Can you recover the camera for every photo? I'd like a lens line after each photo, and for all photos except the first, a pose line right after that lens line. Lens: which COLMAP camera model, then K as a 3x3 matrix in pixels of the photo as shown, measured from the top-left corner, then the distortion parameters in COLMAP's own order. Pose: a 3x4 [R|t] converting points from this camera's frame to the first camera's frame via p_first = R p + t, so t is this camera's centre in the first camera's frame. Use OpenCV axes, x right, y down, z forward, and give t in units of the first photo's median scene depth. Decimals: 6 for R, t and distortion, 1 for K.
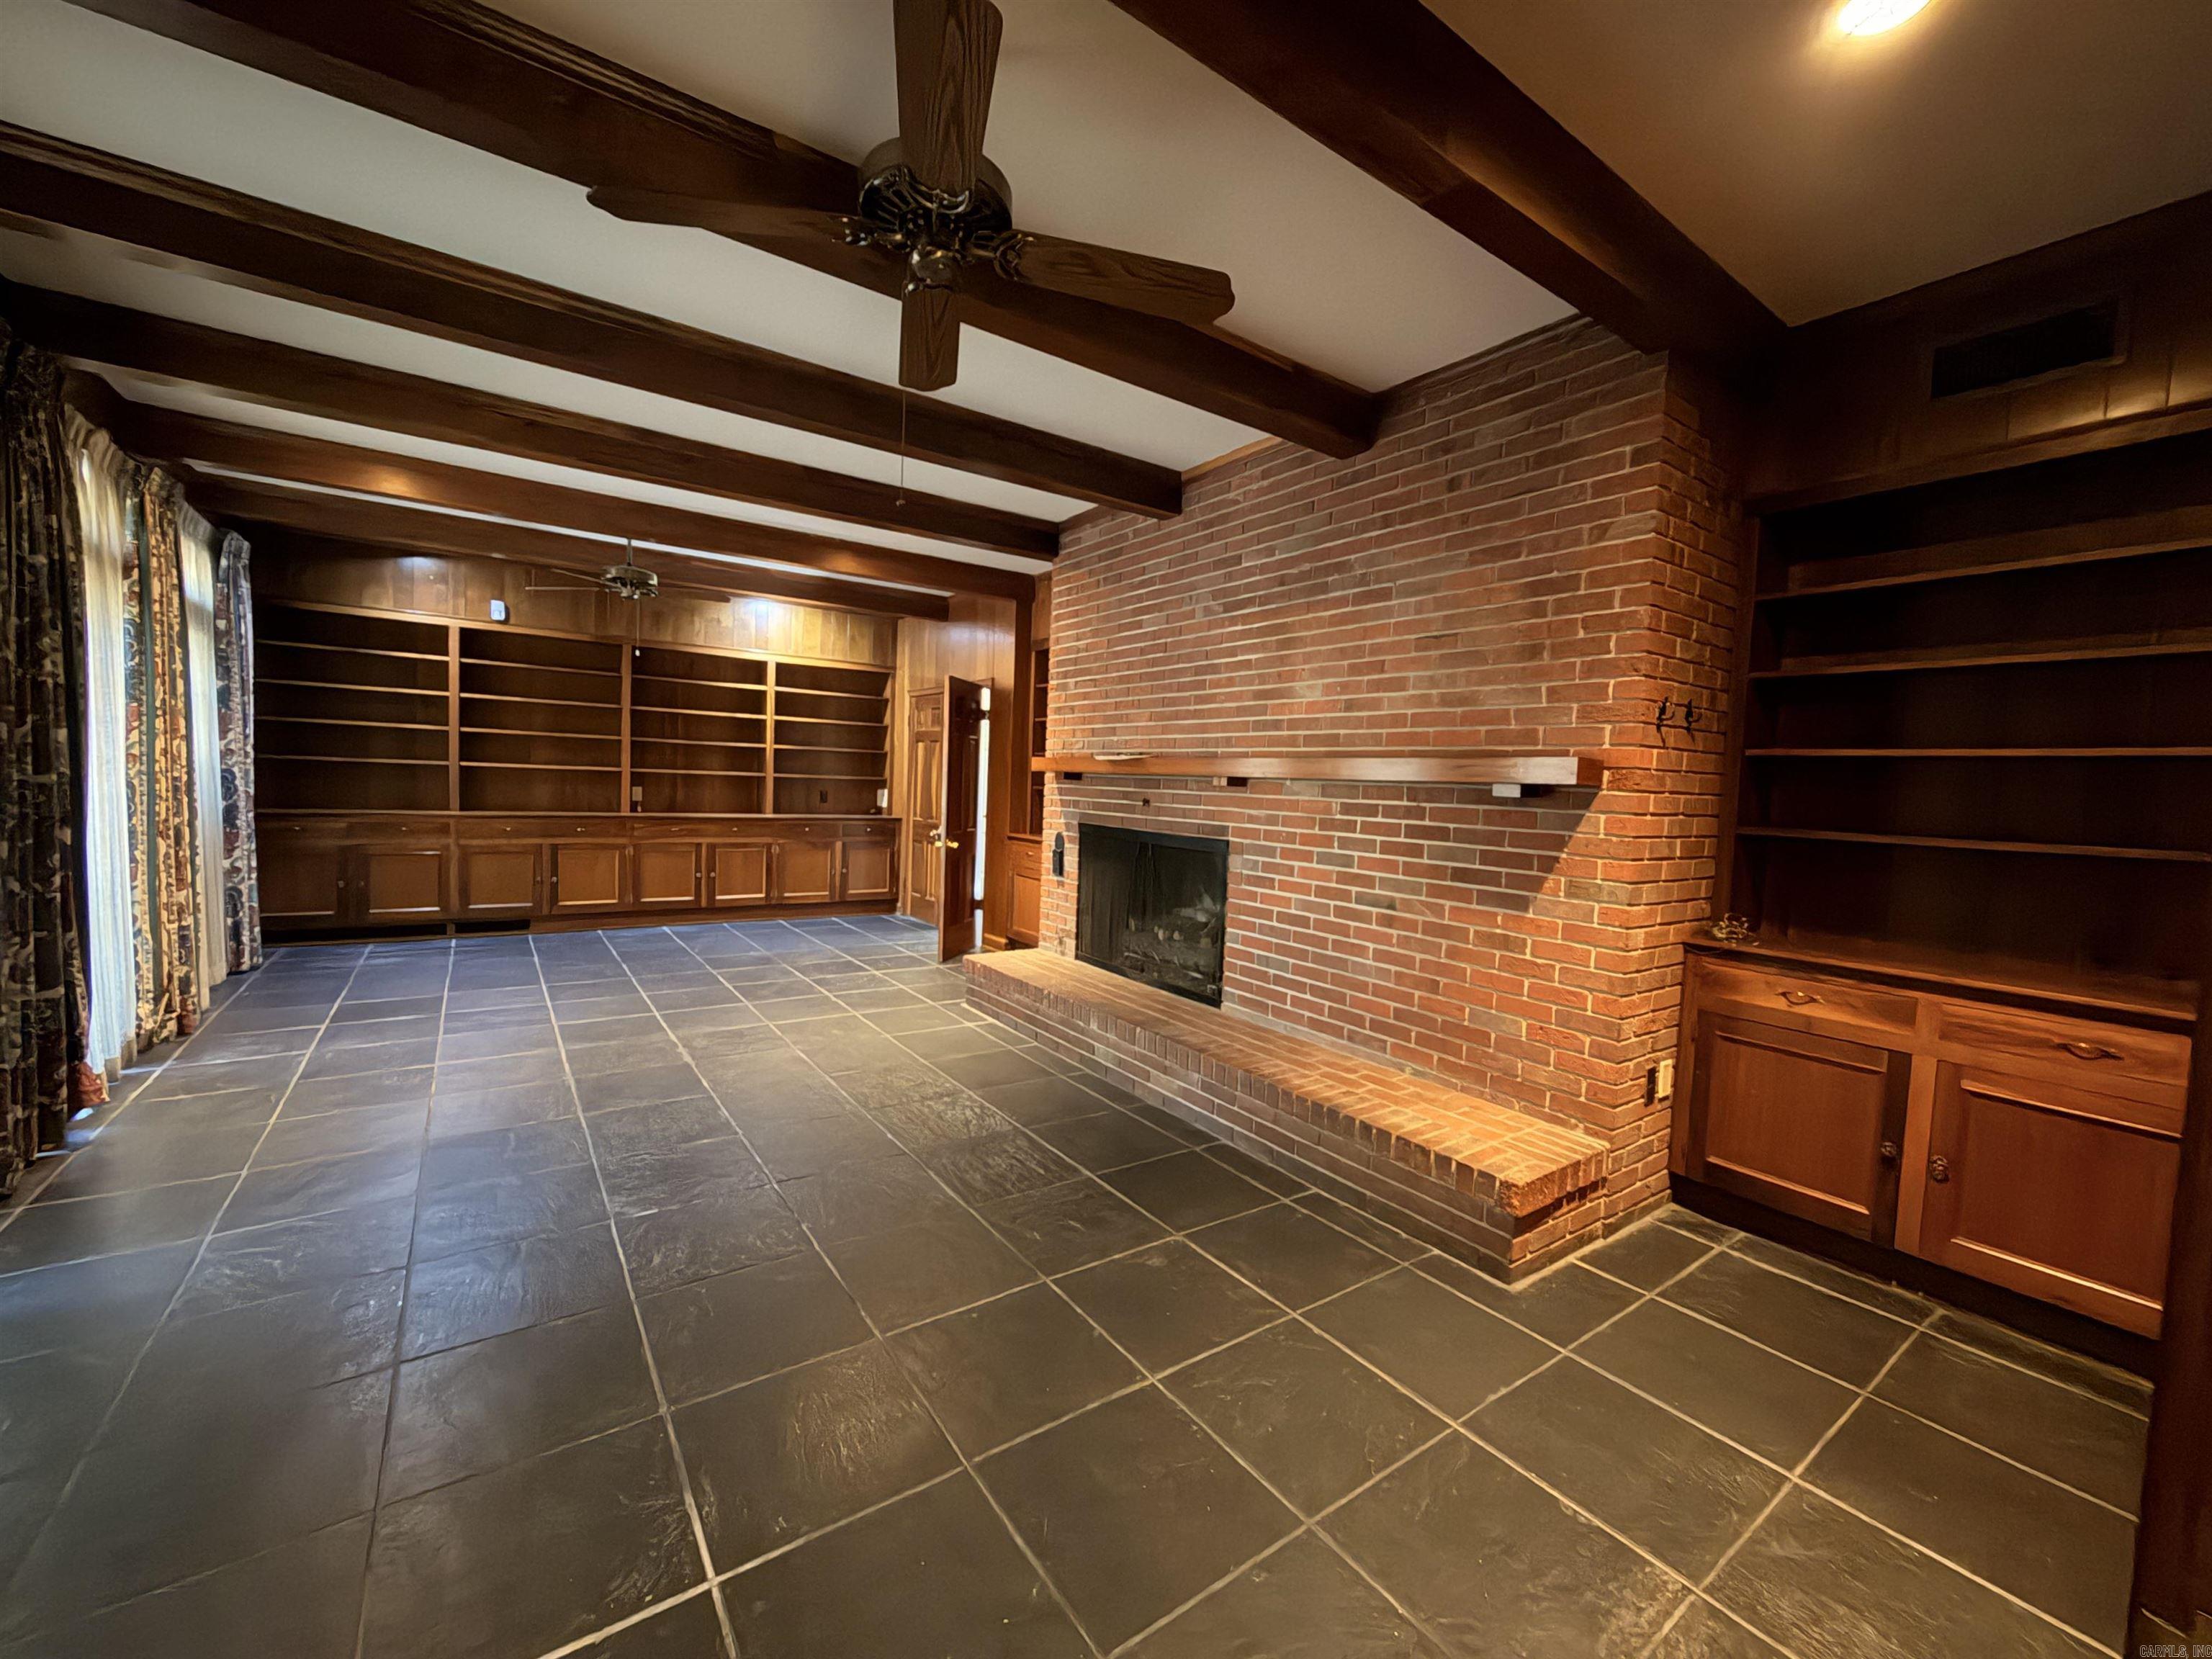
lens RADIAL K [[884.0, 0, 1103.4], [0, 884.0, 834.2], [0, 0, 1]] dist [0.001336, 0.000438]
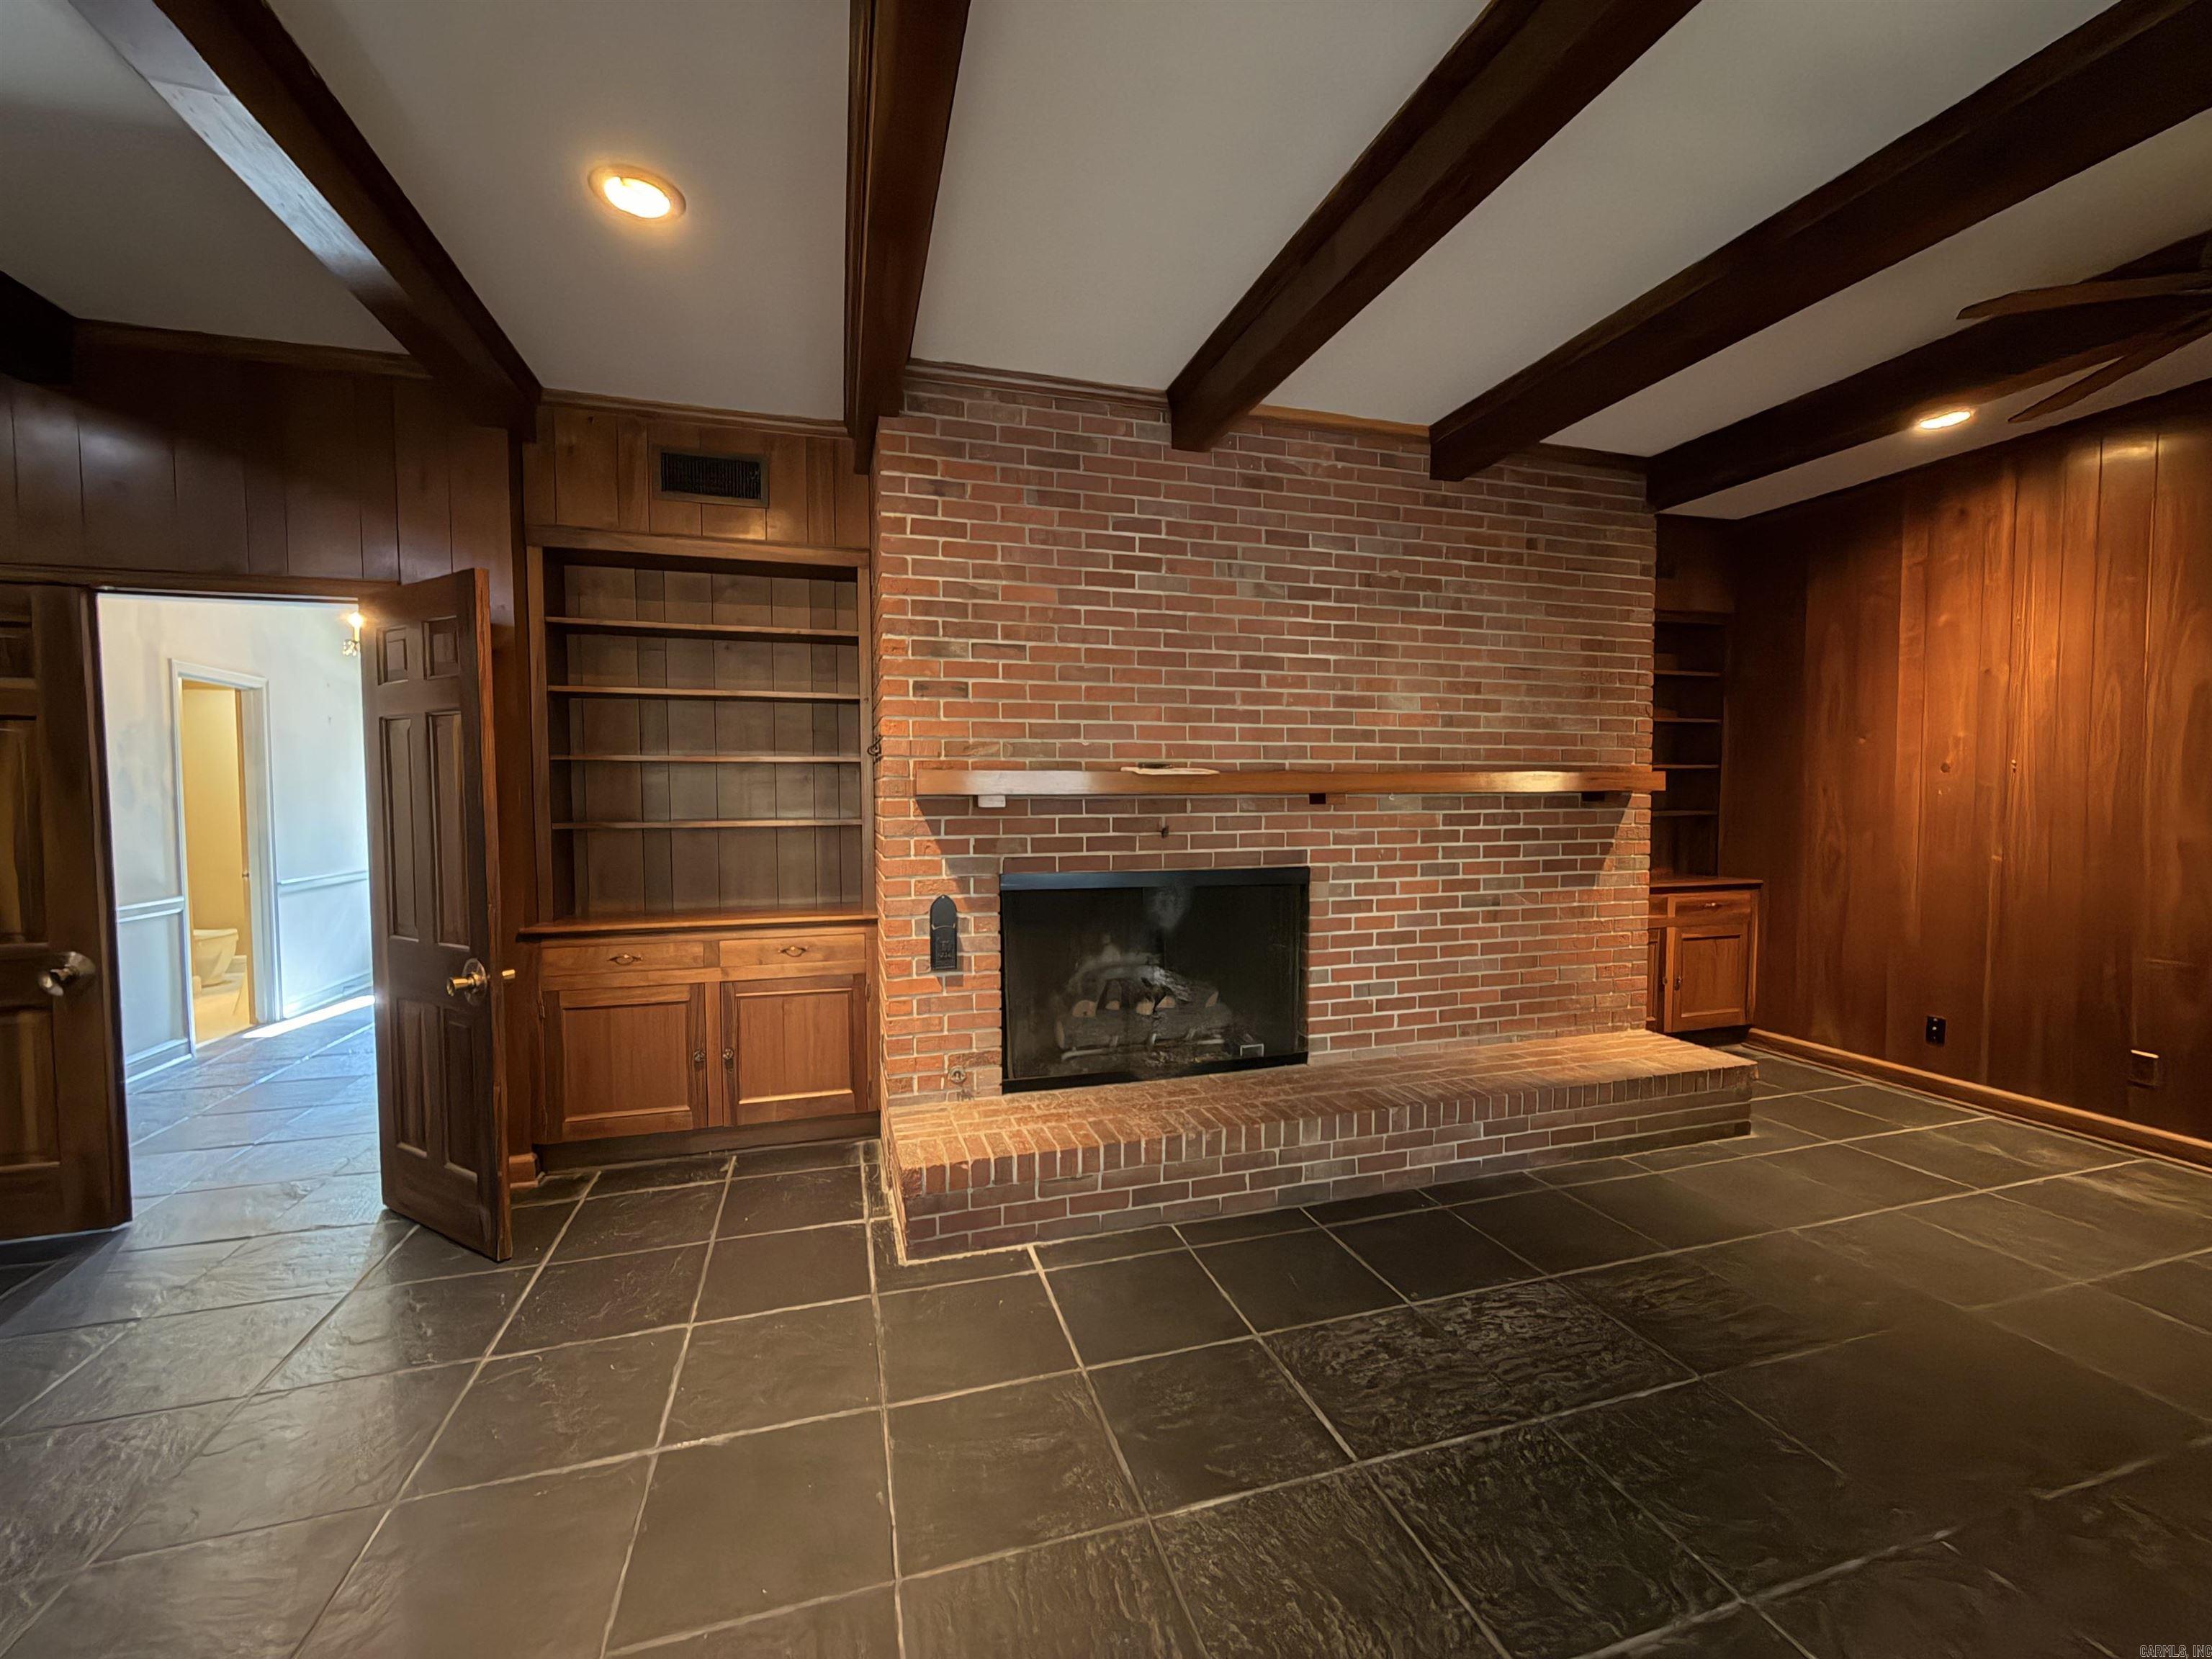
lens RADIAL K [[884.0, 0, 1103.4], [0, 884.0, 834.2], [0, 0, 1]] dist [0.001336, 0.000438]
pose [[0.314195, -0.082004, 0.945810, -0.847265], [0.074755, 0.995306, 0.061462, -0.106669], [-0.946411, 0.051393, 0.318851, 1.053979]]
